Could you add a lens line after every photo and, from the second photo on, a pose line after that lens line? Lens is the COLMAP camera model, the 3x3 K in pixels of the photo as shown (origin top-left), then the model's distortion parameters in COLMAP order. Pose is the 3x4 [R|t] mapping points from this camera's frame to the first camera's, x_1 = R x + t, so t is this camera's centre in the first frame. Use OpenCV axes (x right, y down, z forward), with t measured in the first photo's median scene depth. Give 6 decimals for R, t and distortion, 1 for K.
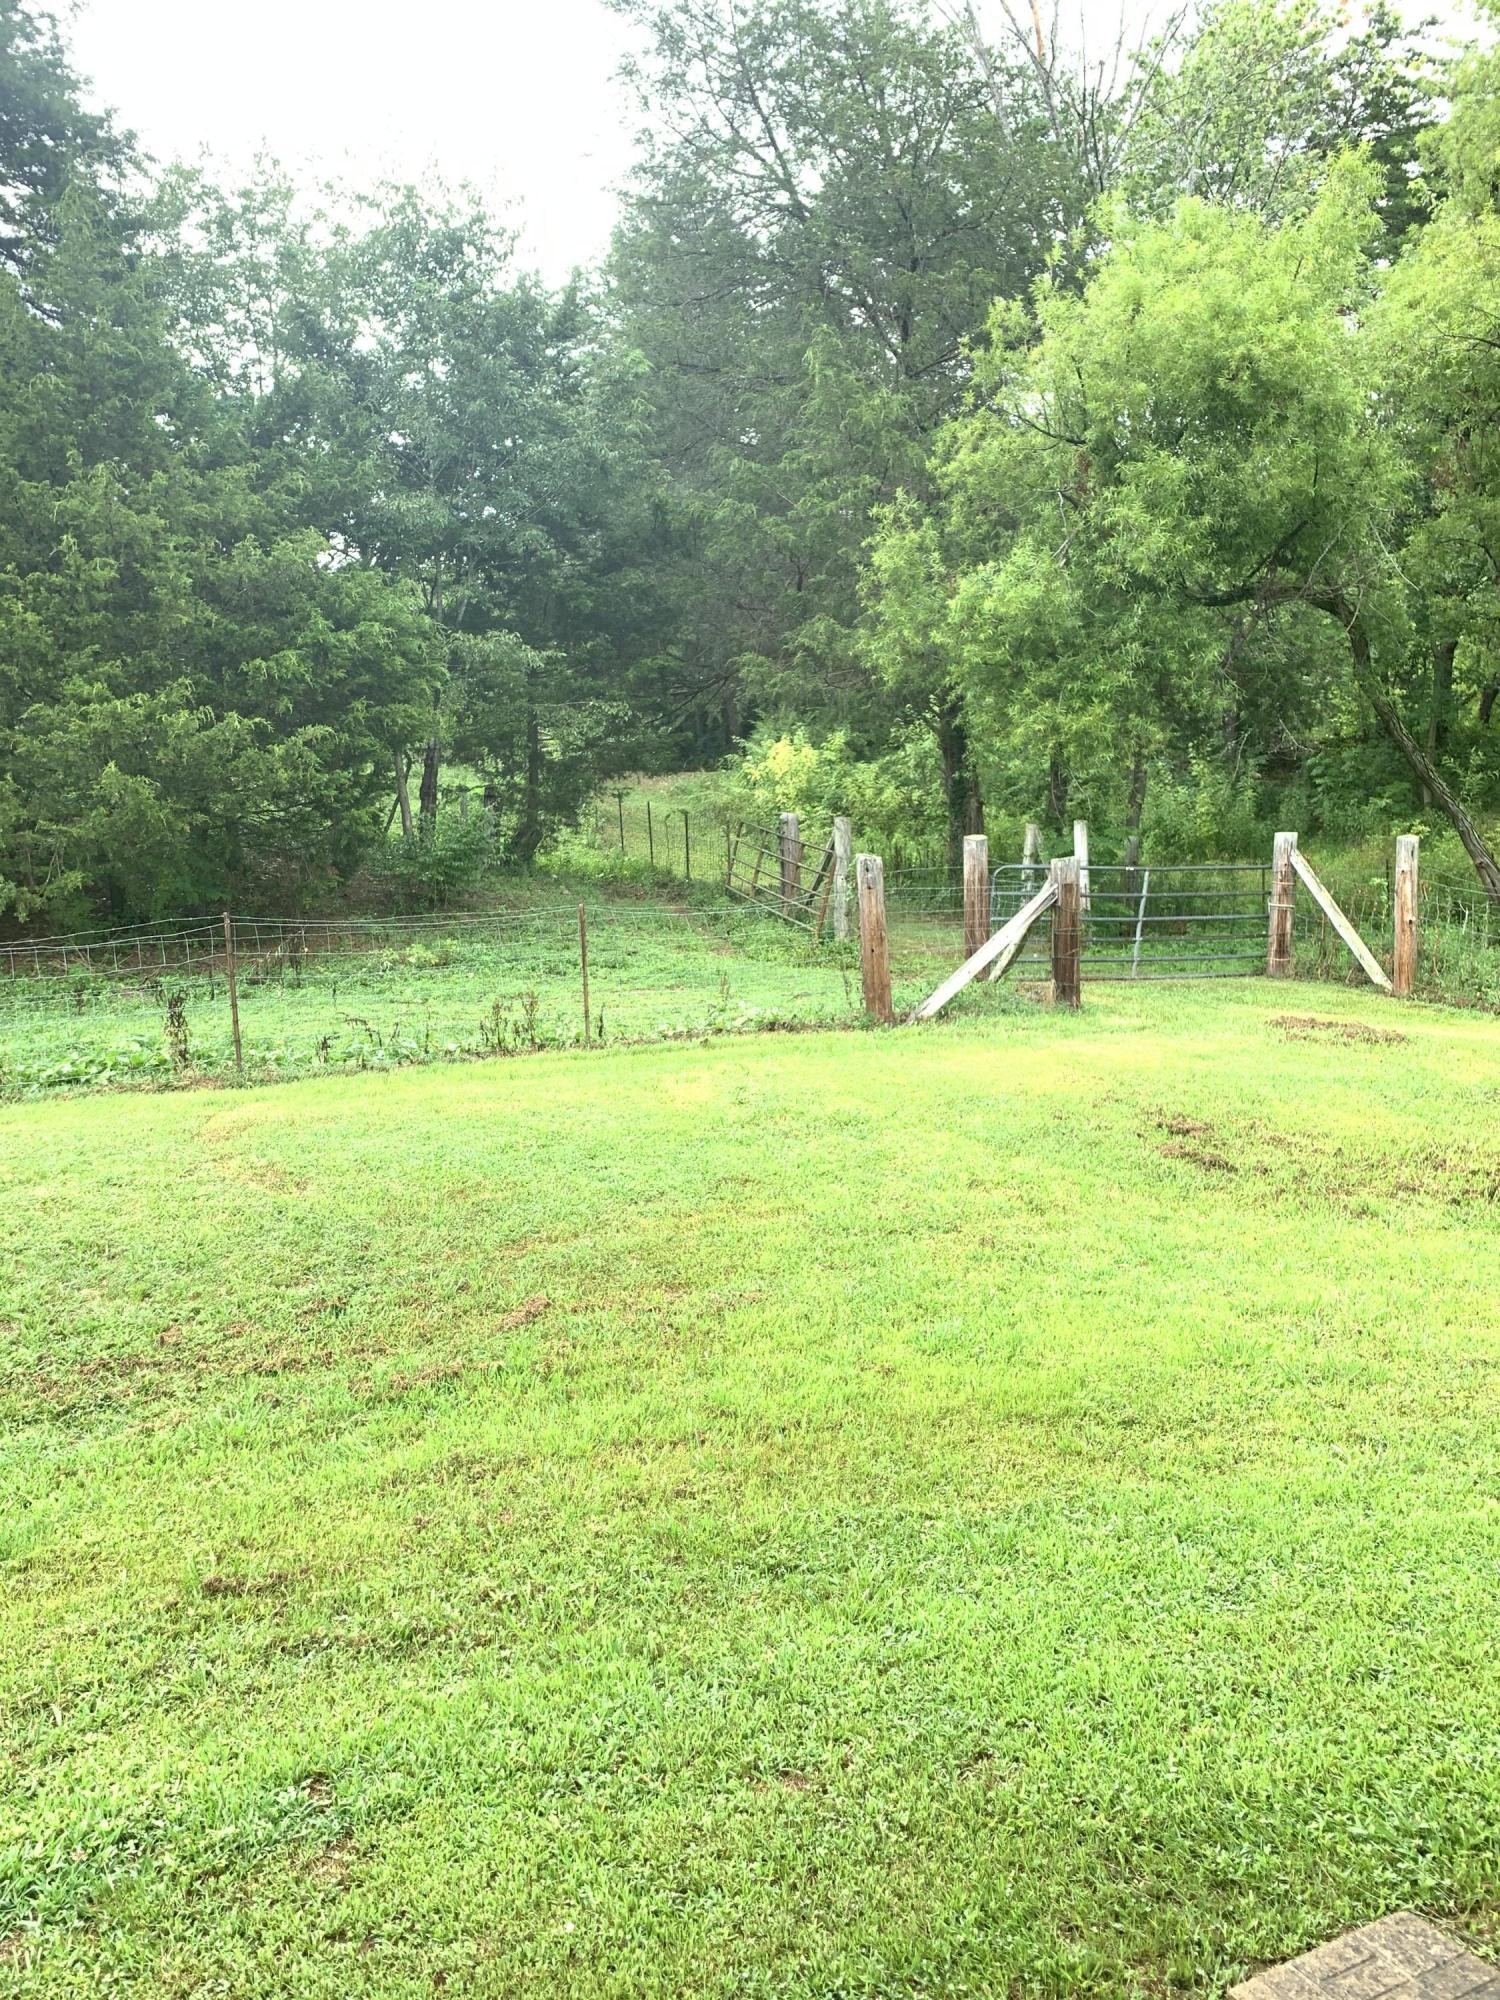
lens RADIAL K [[1537.4, 0, 760.0], [0, 1537.4, 989.6], [0, 0, 1]] dist [0.023136, -0.022345]
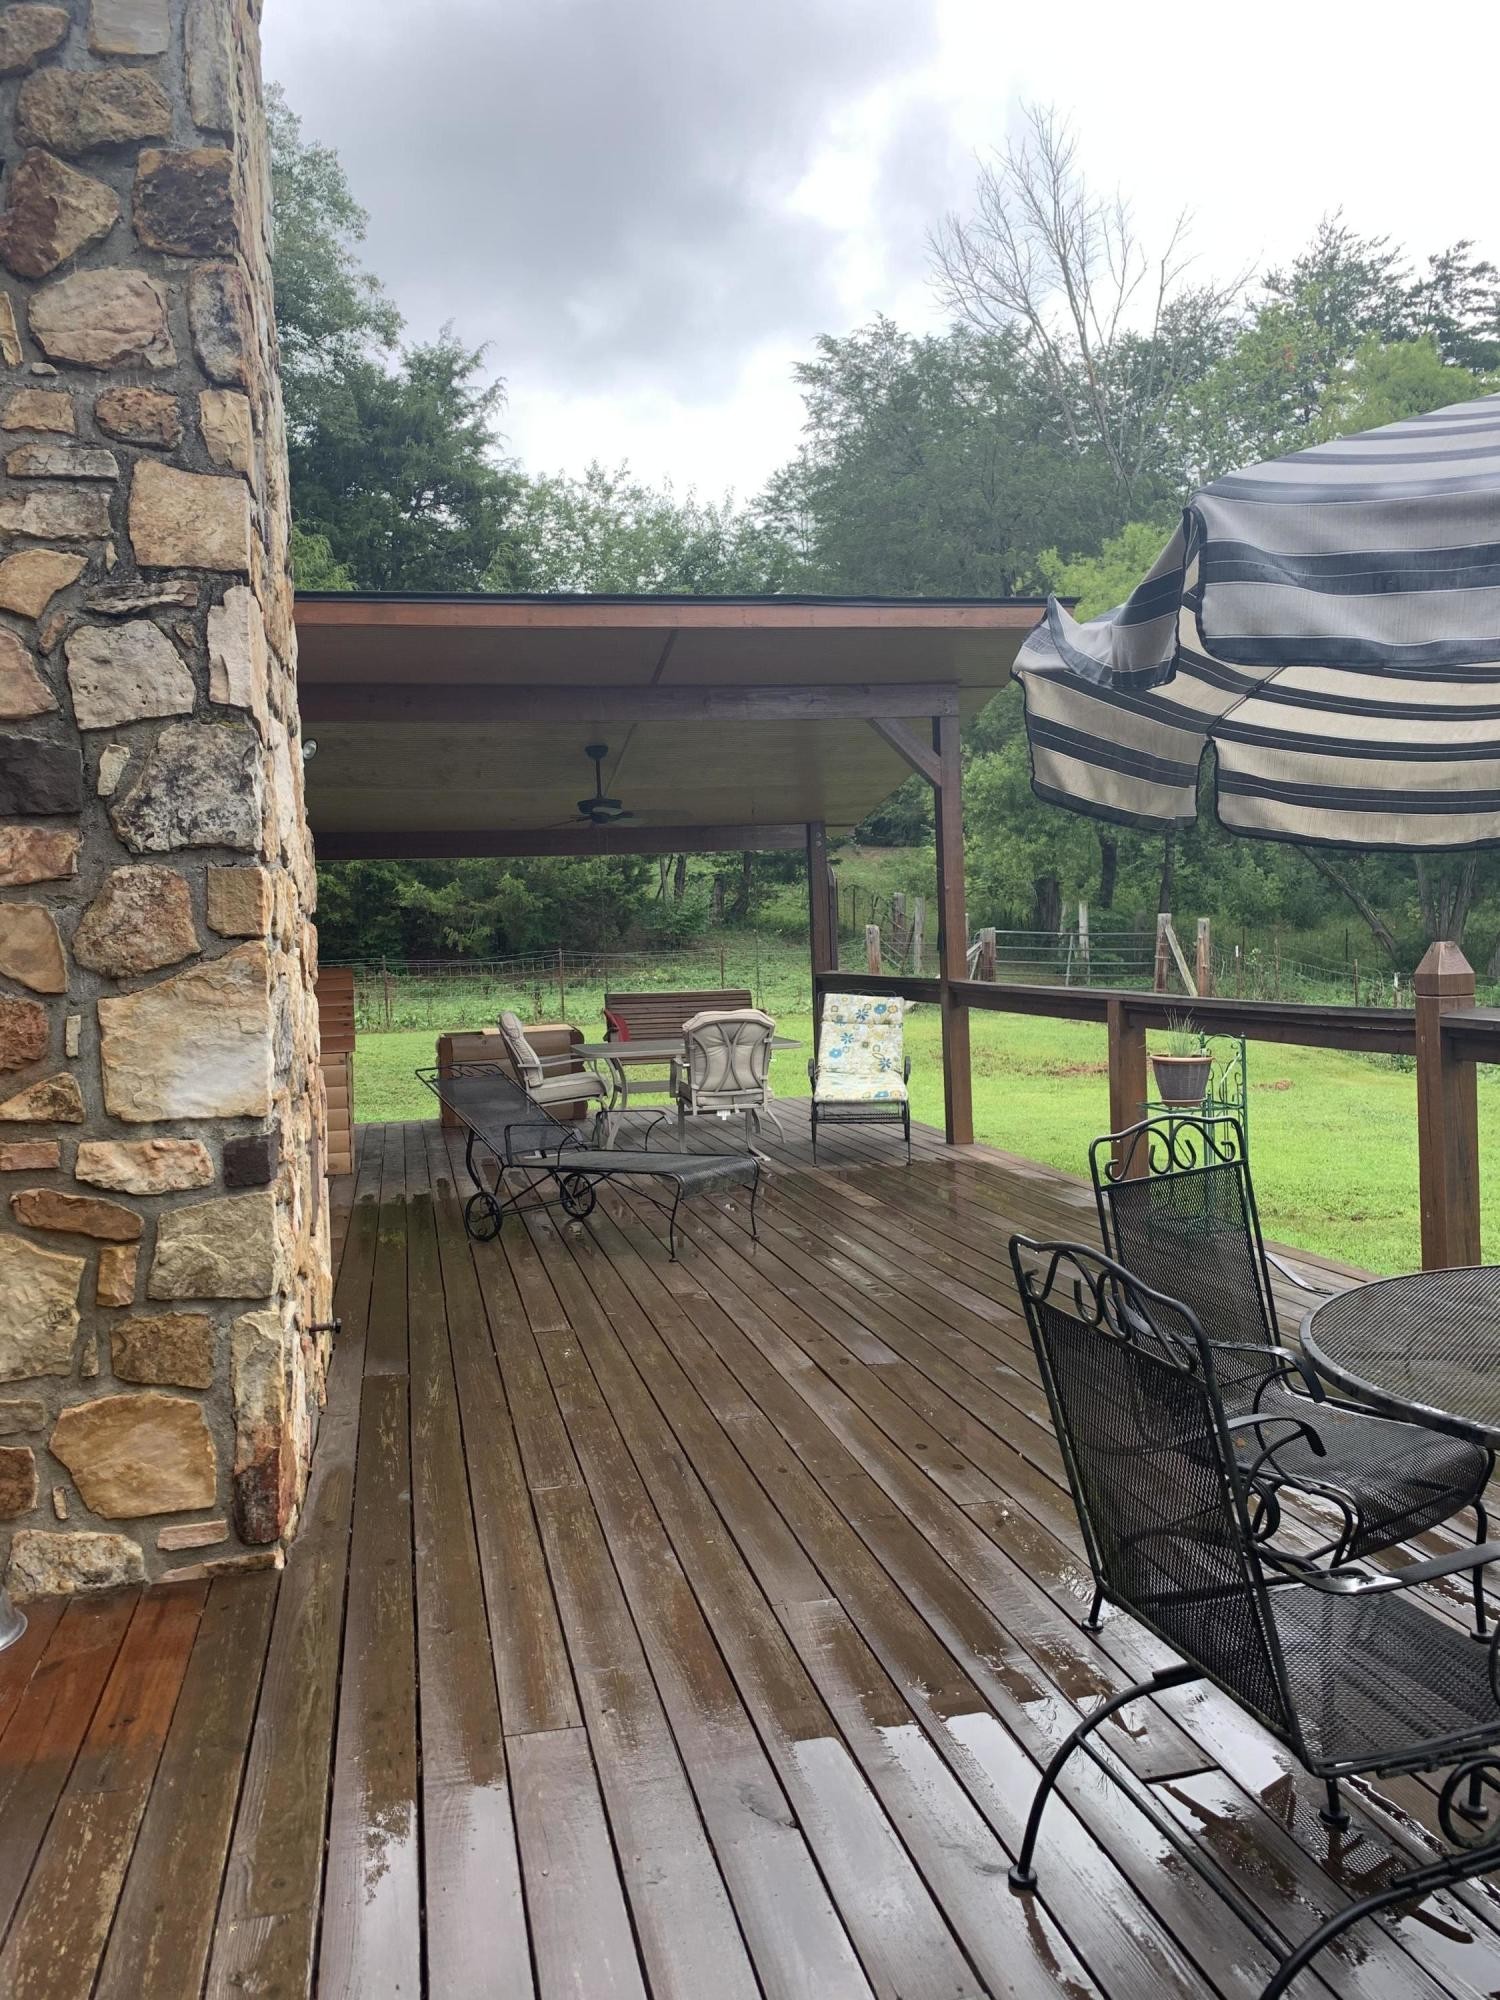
lens RADIAL K [[1537.4, 0, 745.0], [0, 1537.4, 1001.3], [0, 0, 1]] dist [0.023136, -0.022345]
pose [[0.977693, 0.024916, -0.208557, 0.212466], [-0.029209, 0.999420, -0.017533, 0.031517], [0.207999, 0.023234, 0.977853, -0.622304]]
